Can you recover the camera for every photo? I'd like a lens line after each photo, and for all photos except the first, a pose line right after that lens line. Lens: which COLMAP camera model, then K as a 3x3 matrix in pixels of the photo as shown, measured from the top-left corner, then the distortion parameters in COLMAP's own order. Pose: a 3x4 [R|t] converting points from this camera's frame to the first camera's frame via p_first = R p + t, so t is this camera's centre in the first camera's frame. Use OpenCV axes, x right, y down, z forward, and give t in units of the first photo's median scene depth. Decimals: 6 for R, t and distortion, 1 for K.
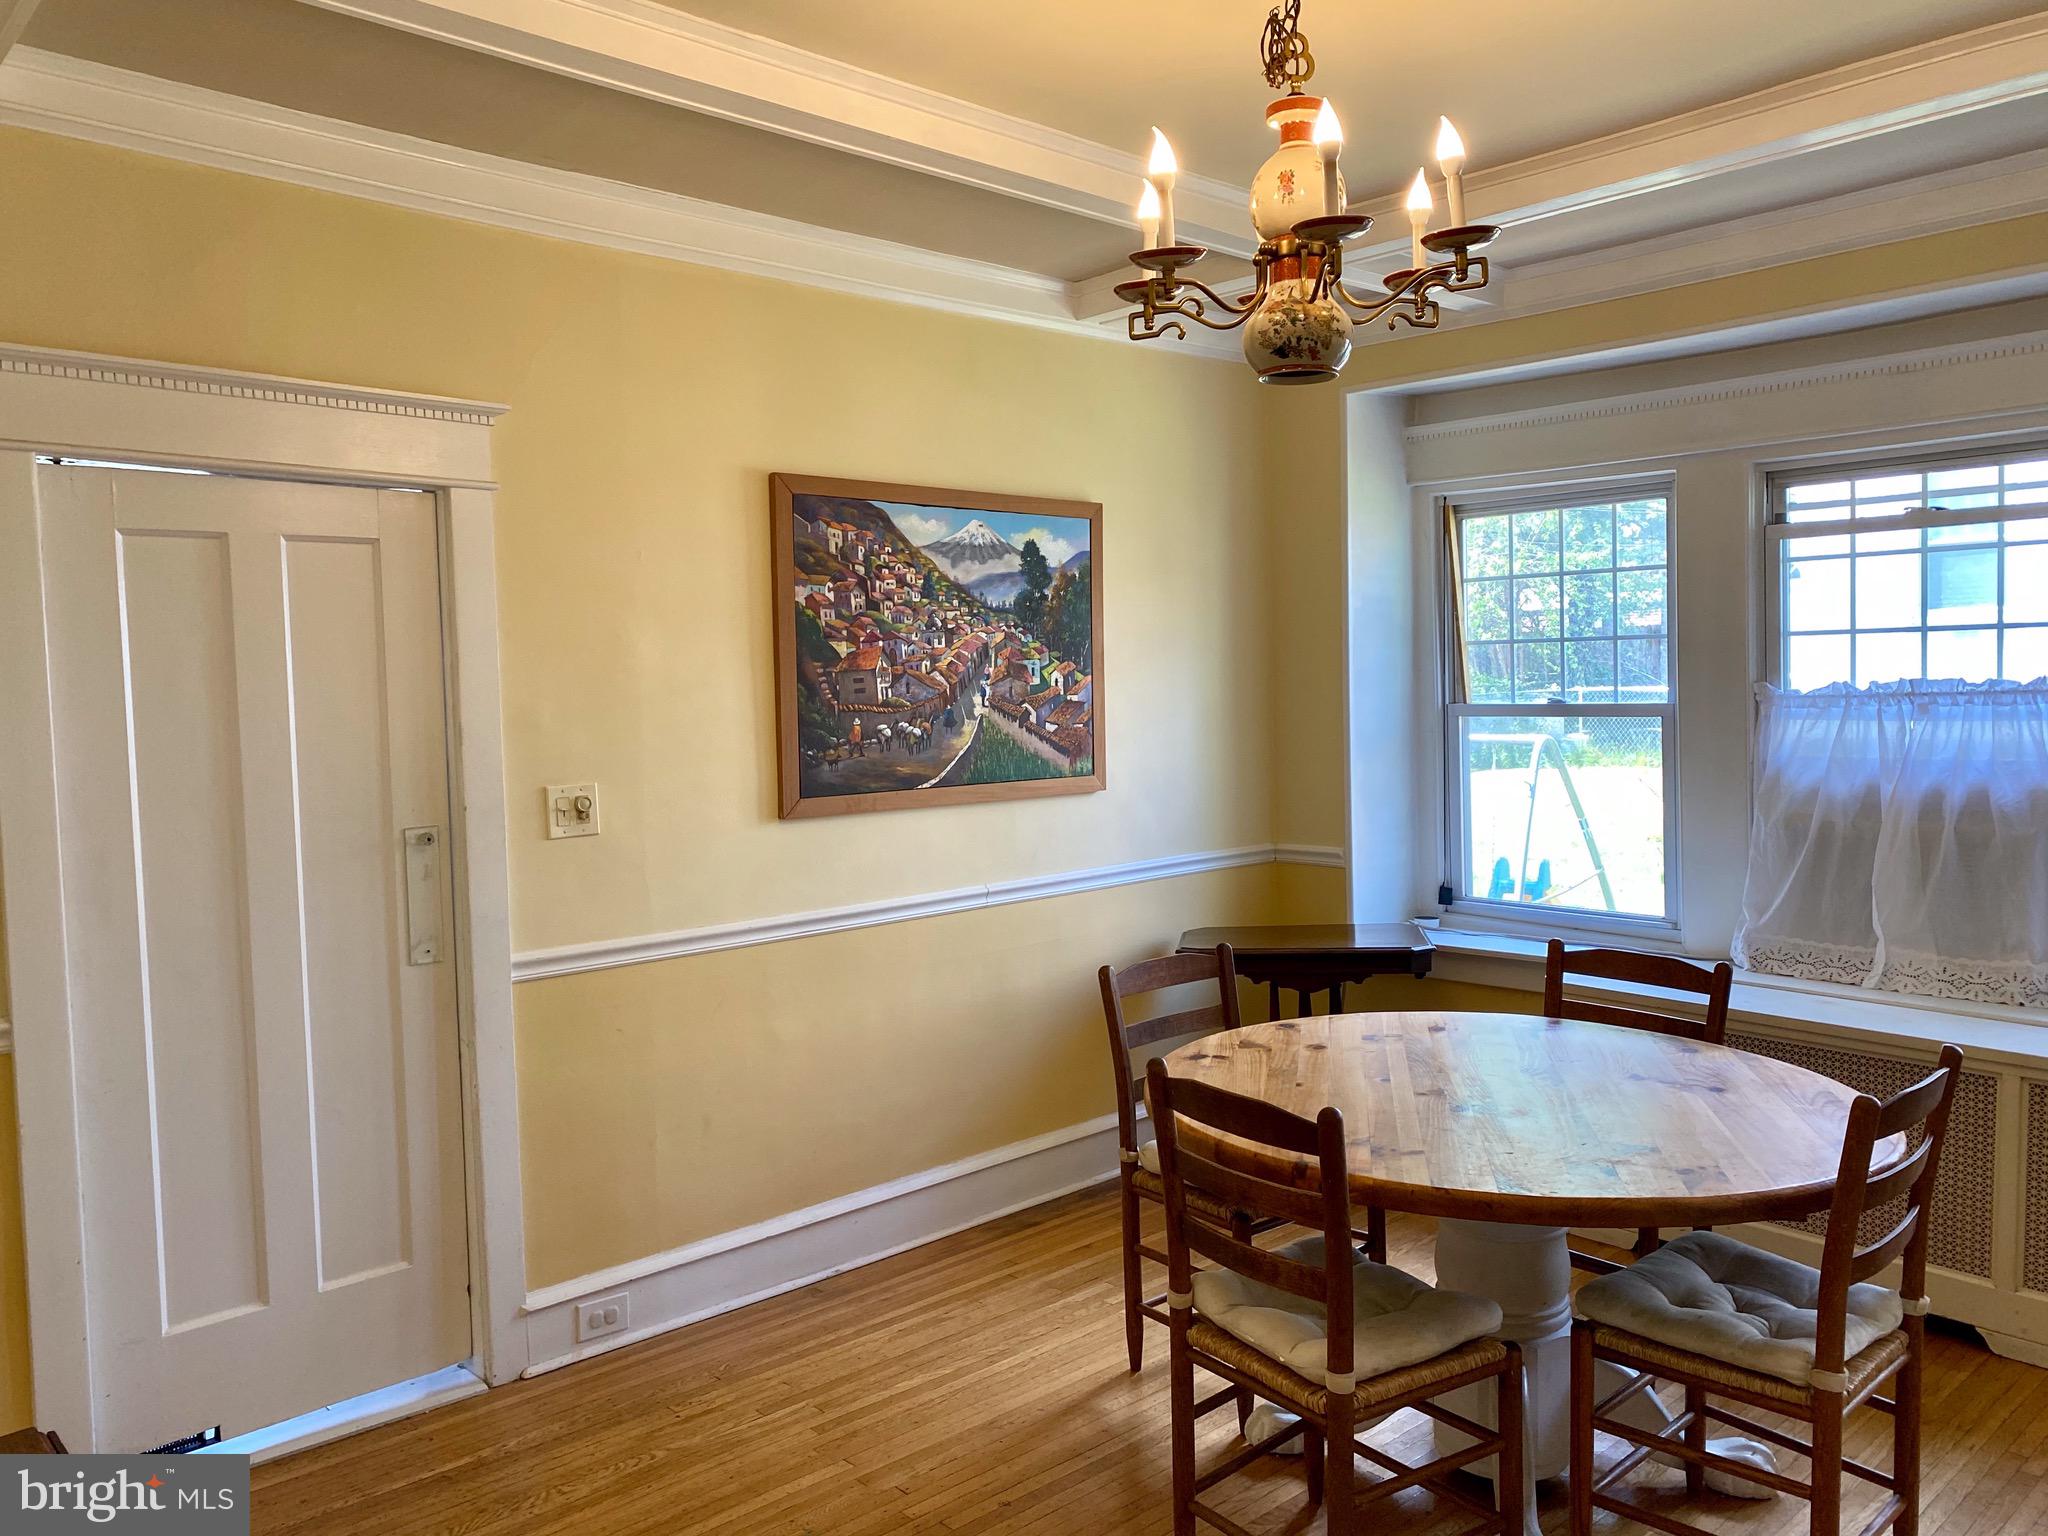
lens RADIAL K [[1529.2, 0, 1024.0], [0, 1529.2, 768.0], [0, 0, 1]] dist [0.048623, -0.091422]
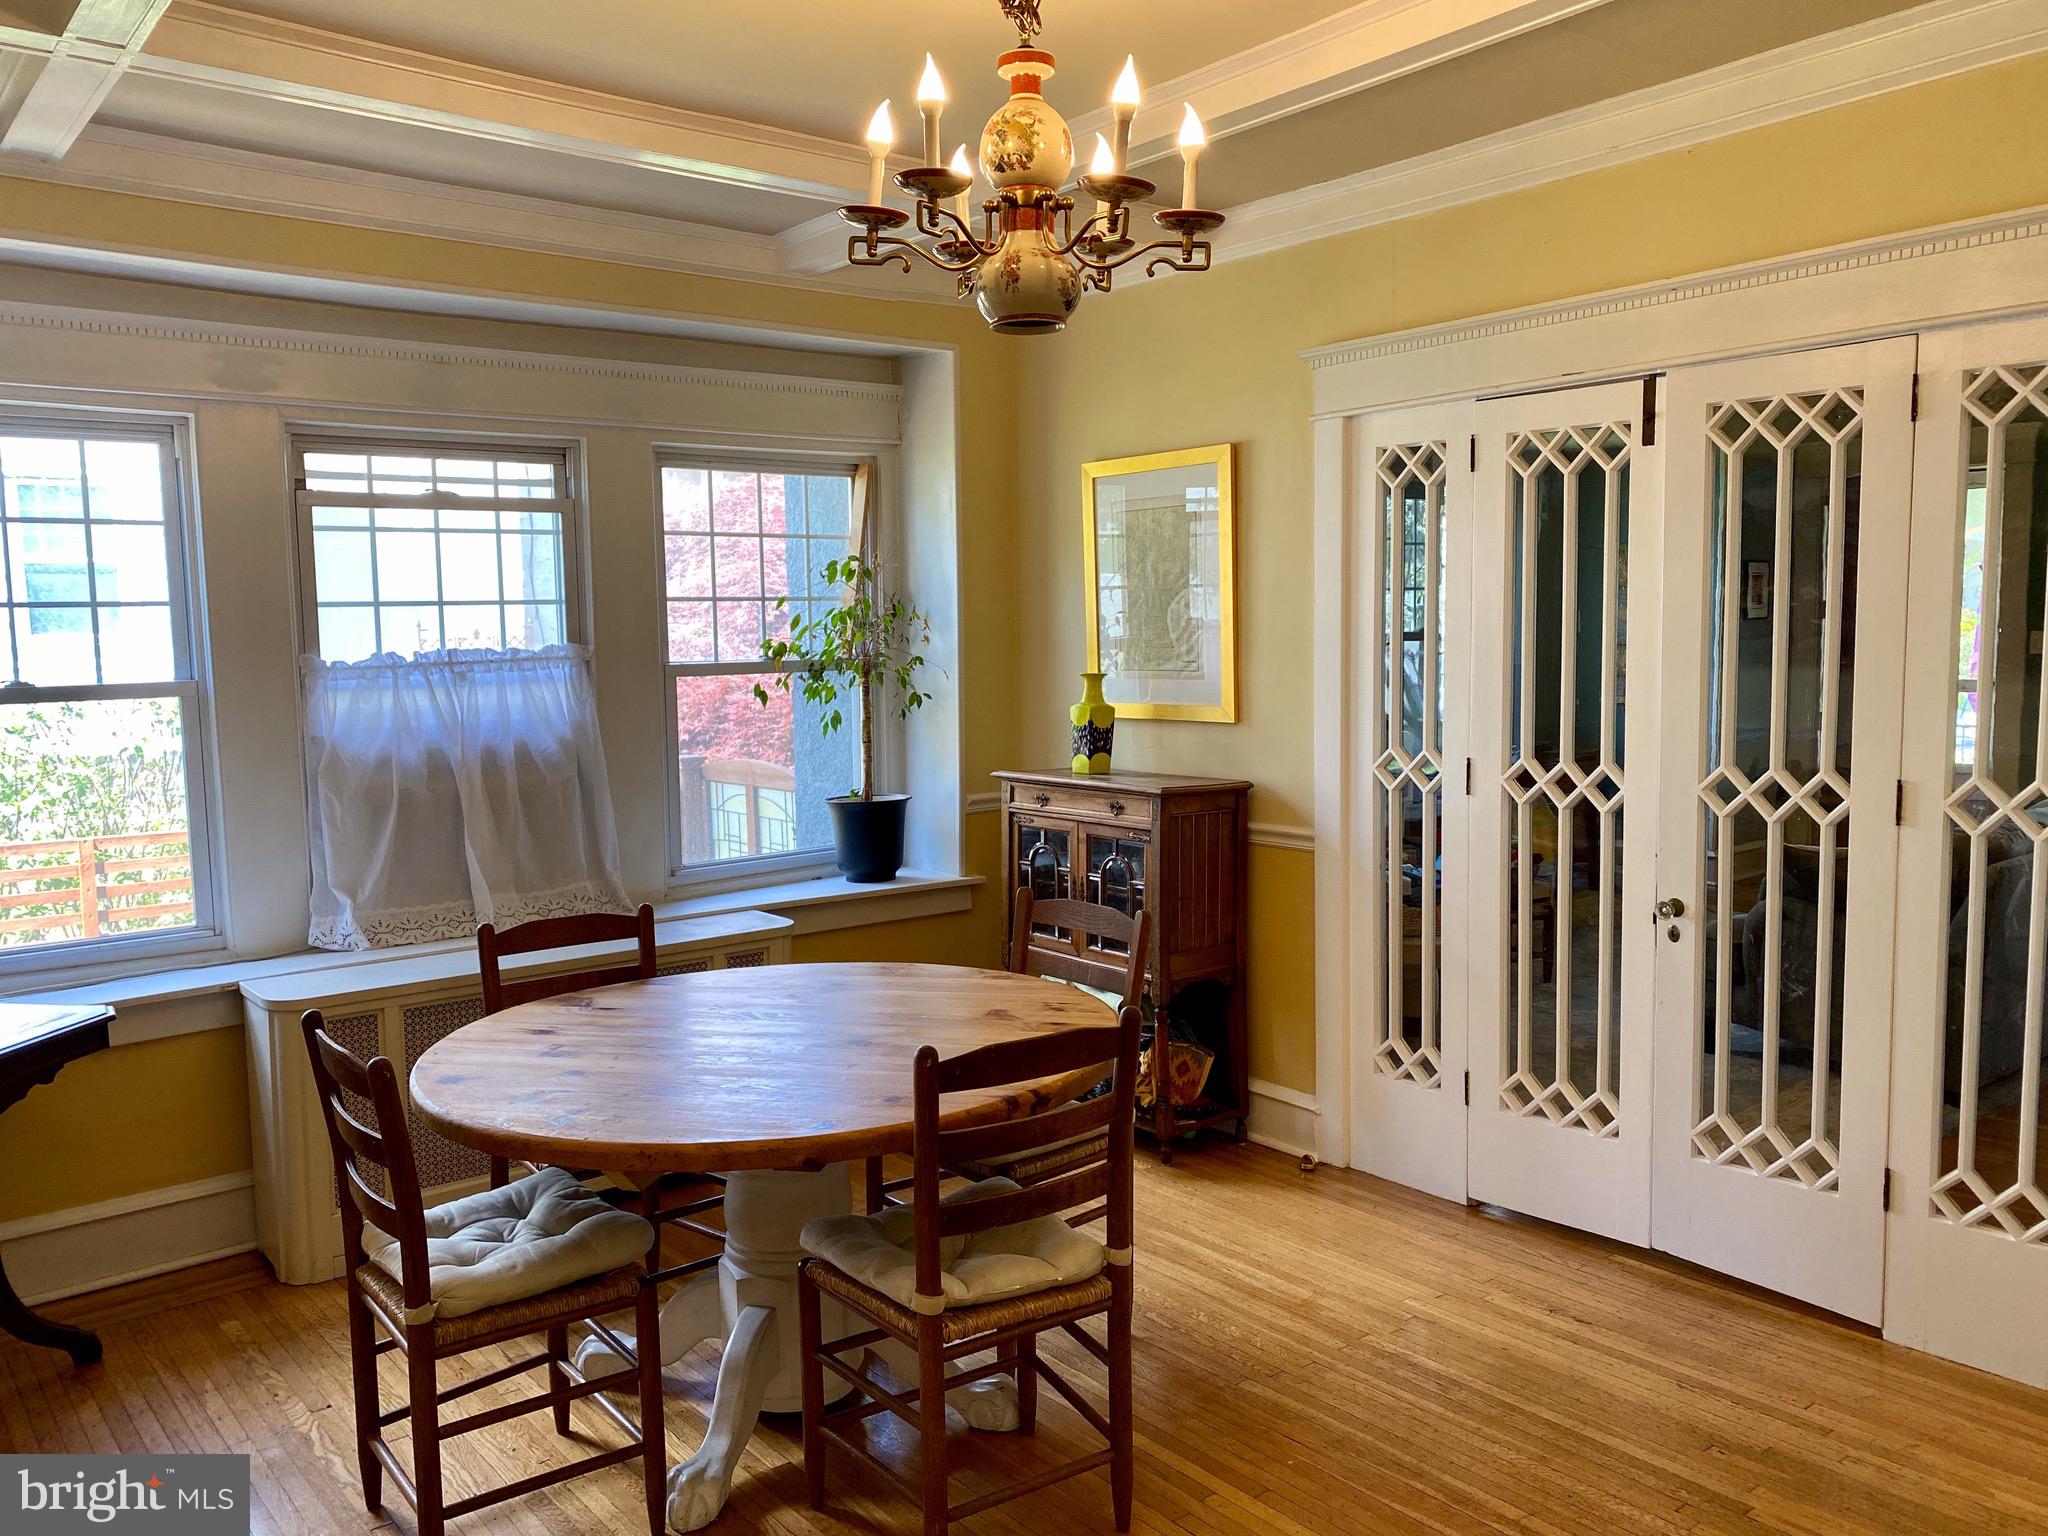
lens RADIAL K [[1529.2, 0, 1024.0], [0, 1529.2, 768.0], [0, 0, 1]] dist [0.048623, -0.091422]
pose [[0.051482, -0.075280, 0.995833, -0.473133], [0.078308, 0.994389, 0.071122, -0.019663], [-0.995599, 0.074320, 0.057089, 0.528724]]
